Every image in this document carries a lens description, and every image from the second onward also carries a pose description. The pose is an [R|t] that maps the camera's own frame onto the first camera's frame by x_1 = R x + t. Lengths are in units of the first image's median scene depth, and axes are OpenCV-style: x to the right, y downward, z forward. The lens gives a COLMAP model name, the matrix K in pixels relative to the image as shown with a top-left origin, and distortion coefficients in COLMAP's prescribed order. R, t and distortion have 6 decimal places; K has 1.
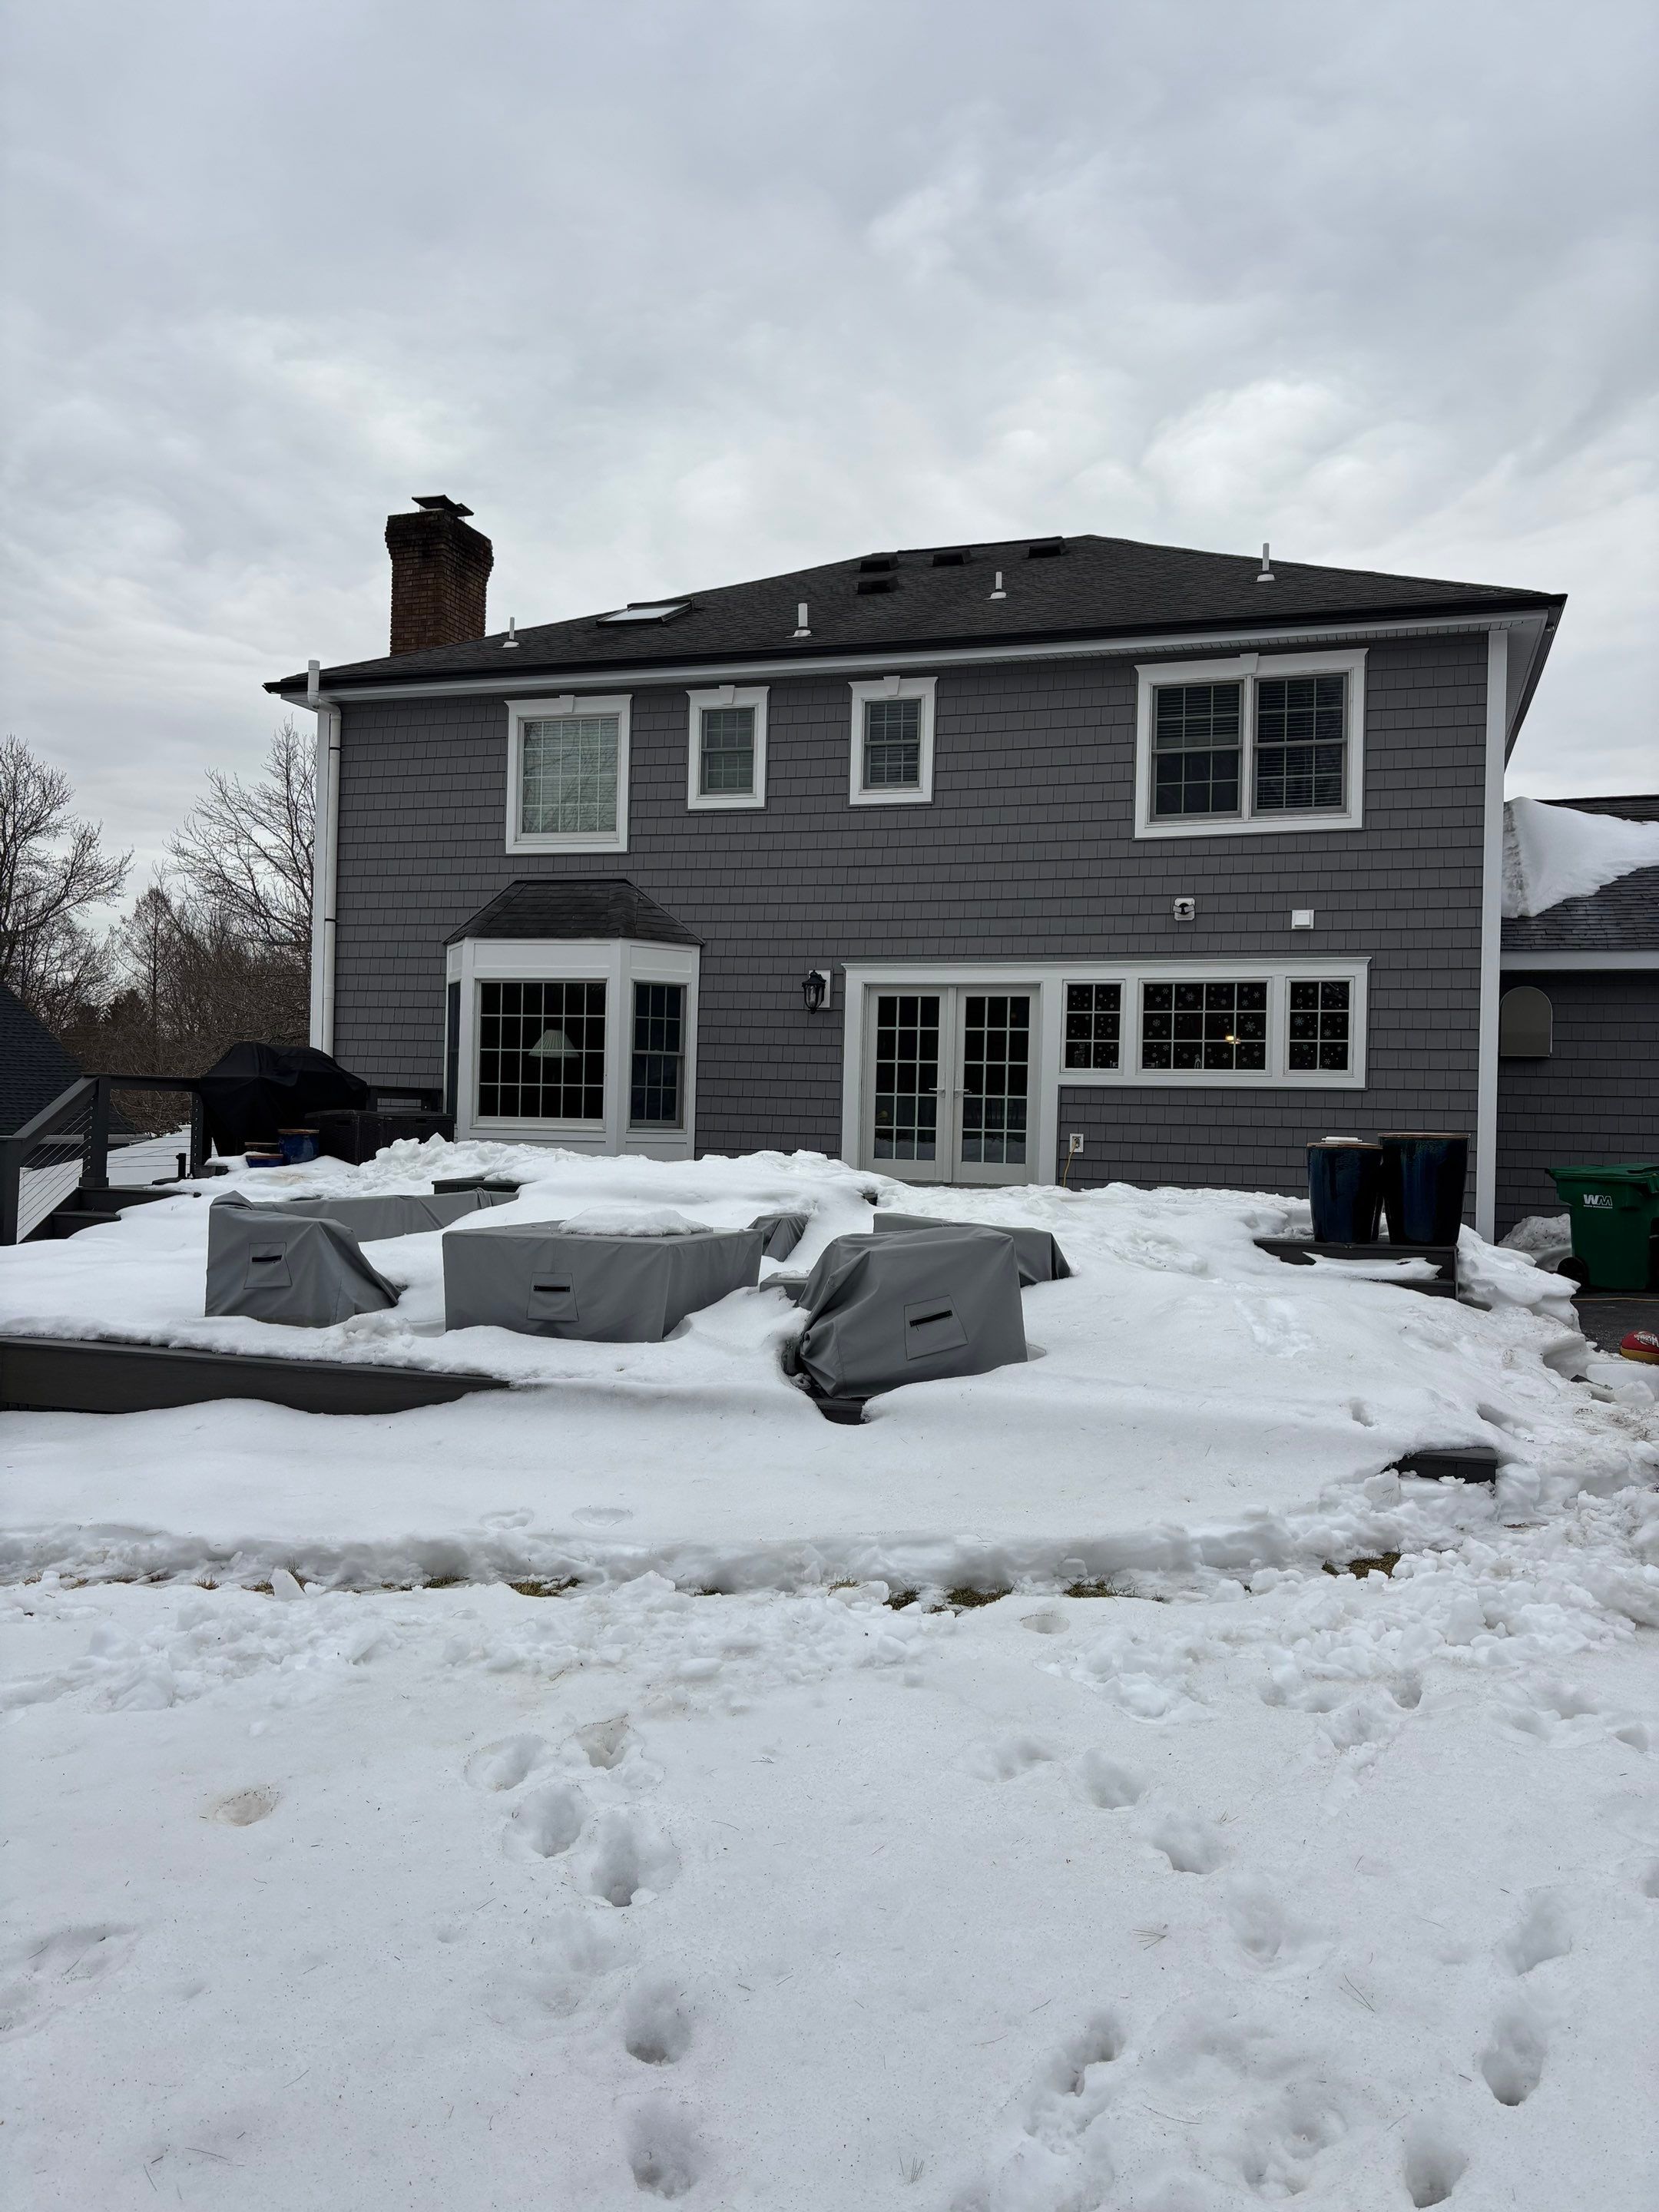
lens RADIAL K [[1613.7, 0, 829.5], [0, 1613.7, 1106.0], [0, 0, 1]] dist [0.032234, 0.000233]
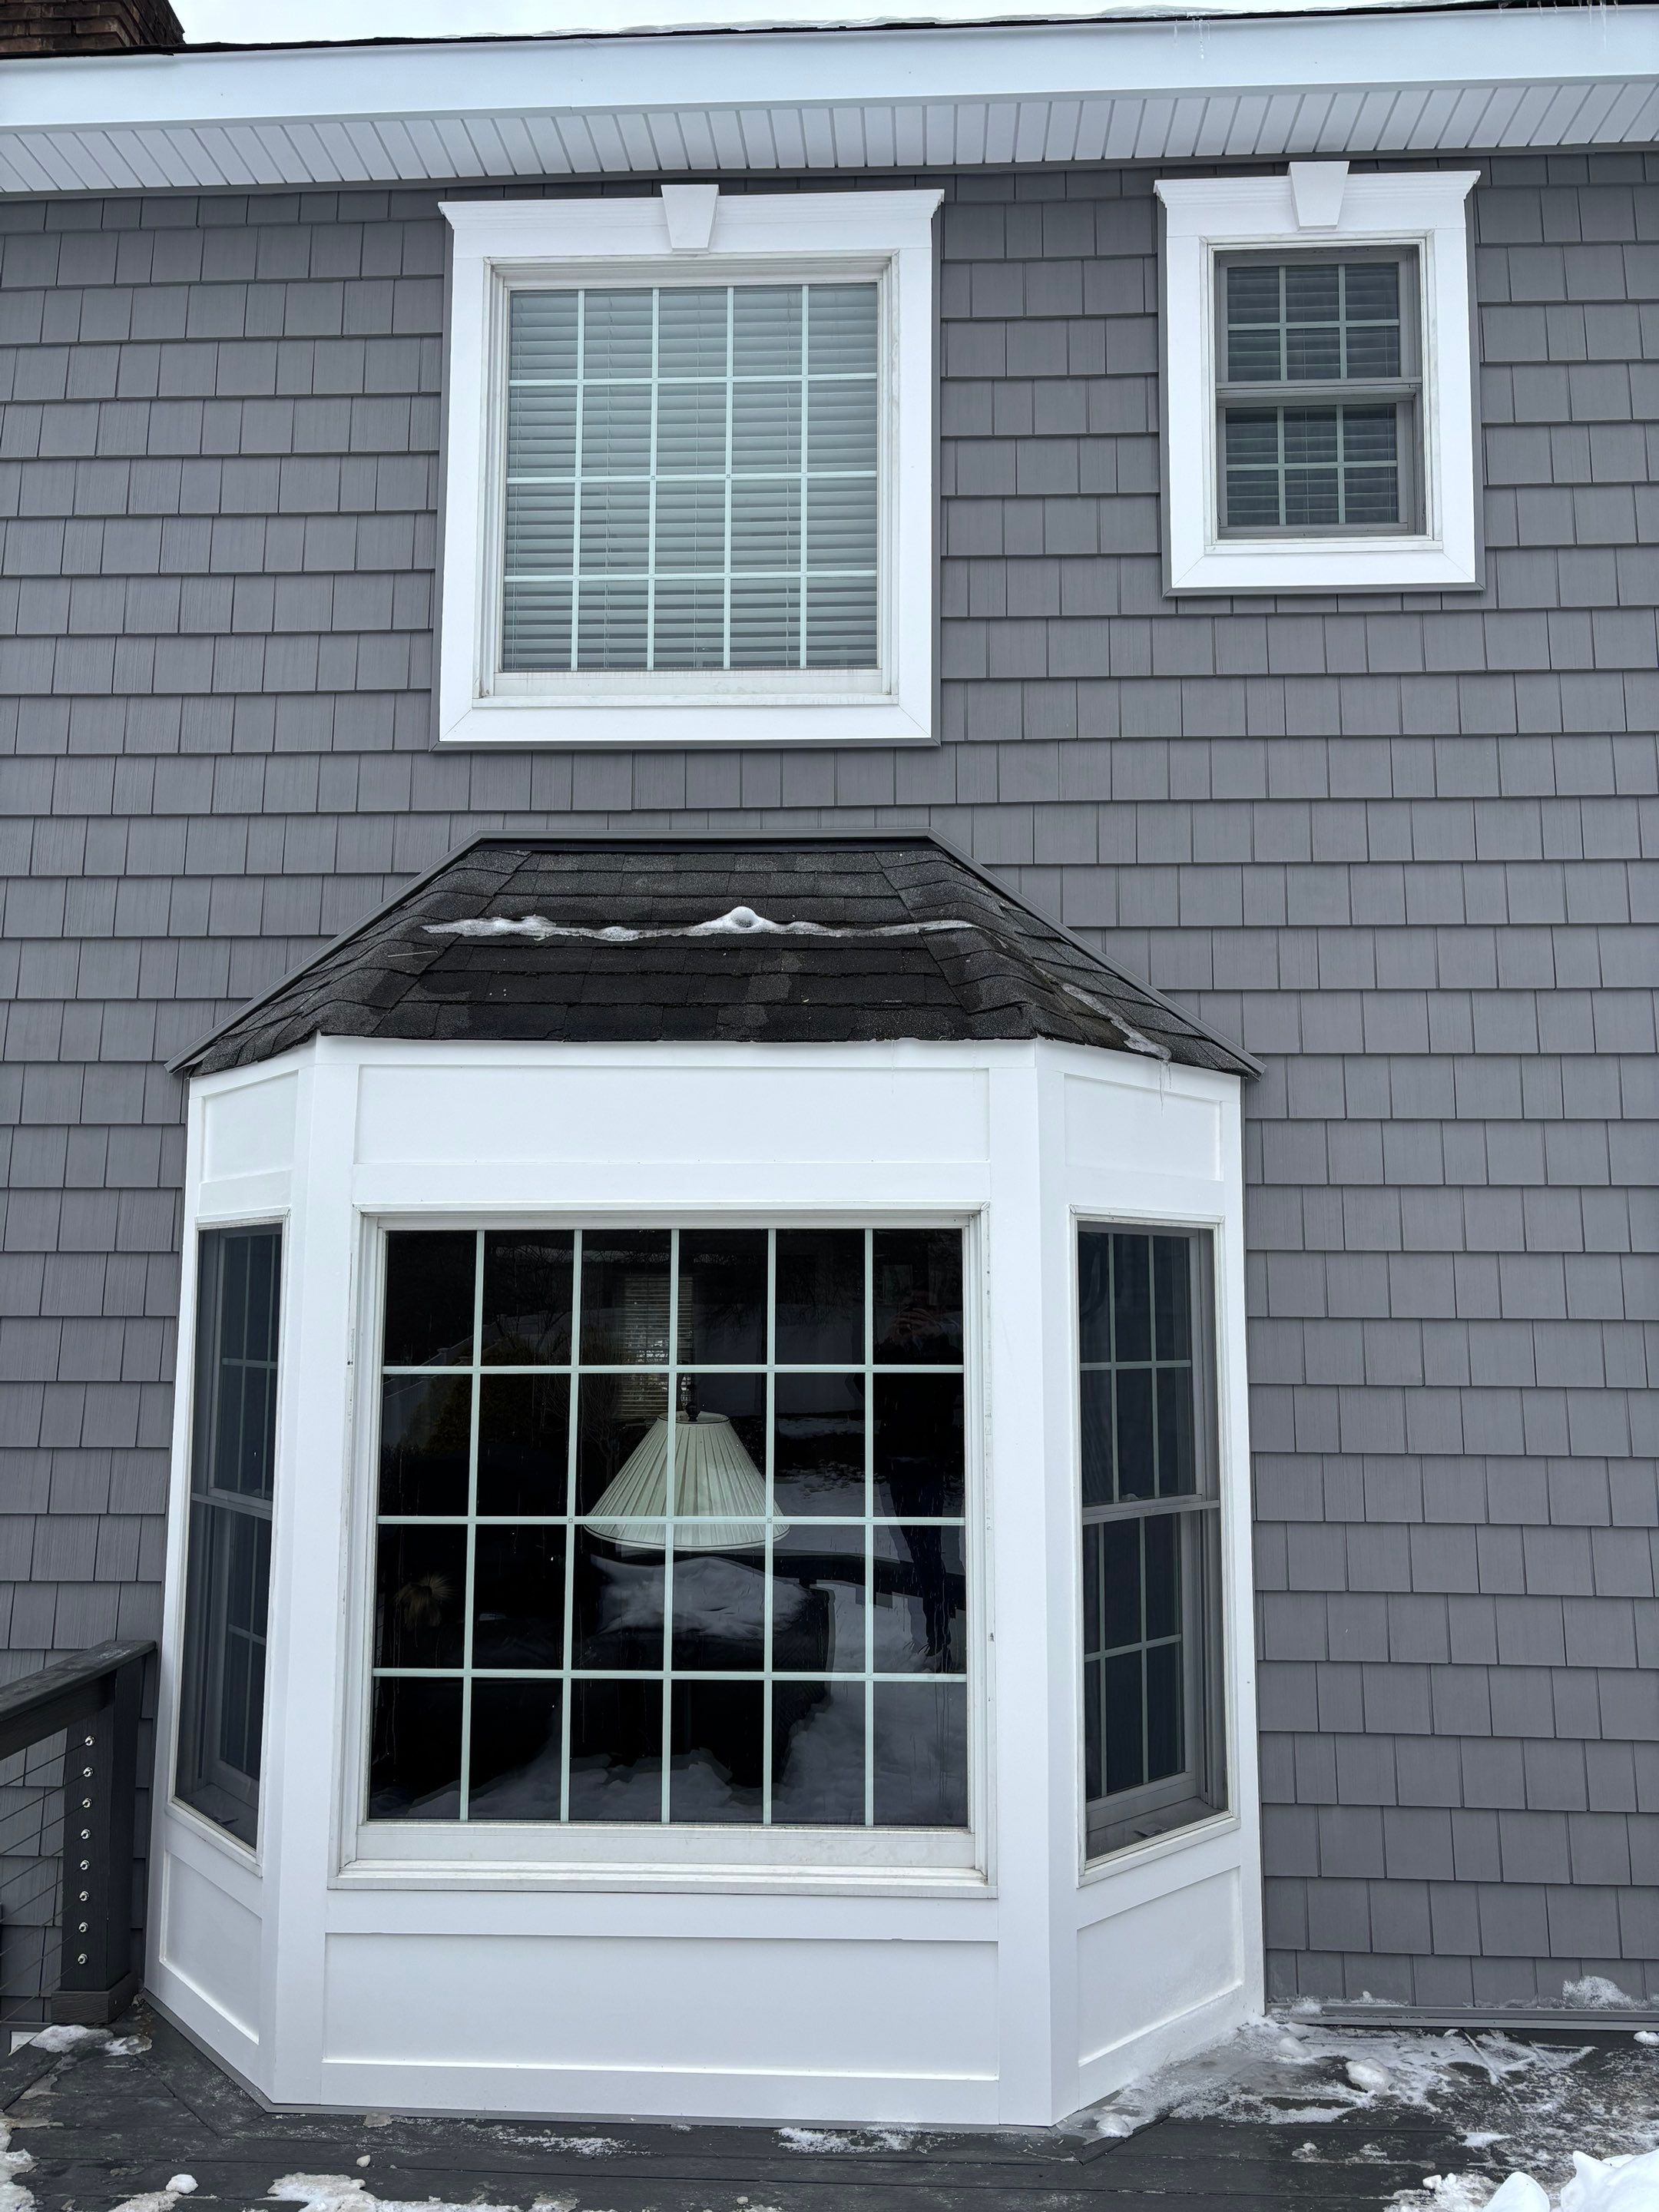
lens RADIAL K [[1613.7, 0, 829.5], [0, 1613.7, 1106.0], [0, 0, 1]] dist [0.032234, 0.000233]
pose [[0.966674, 0.007139, 0.255910, -0.213423], [0.022030, 0.993584, -0.110930, -0.066555], [-0.255060, 0.112871, 0.960315, 0.756405]]
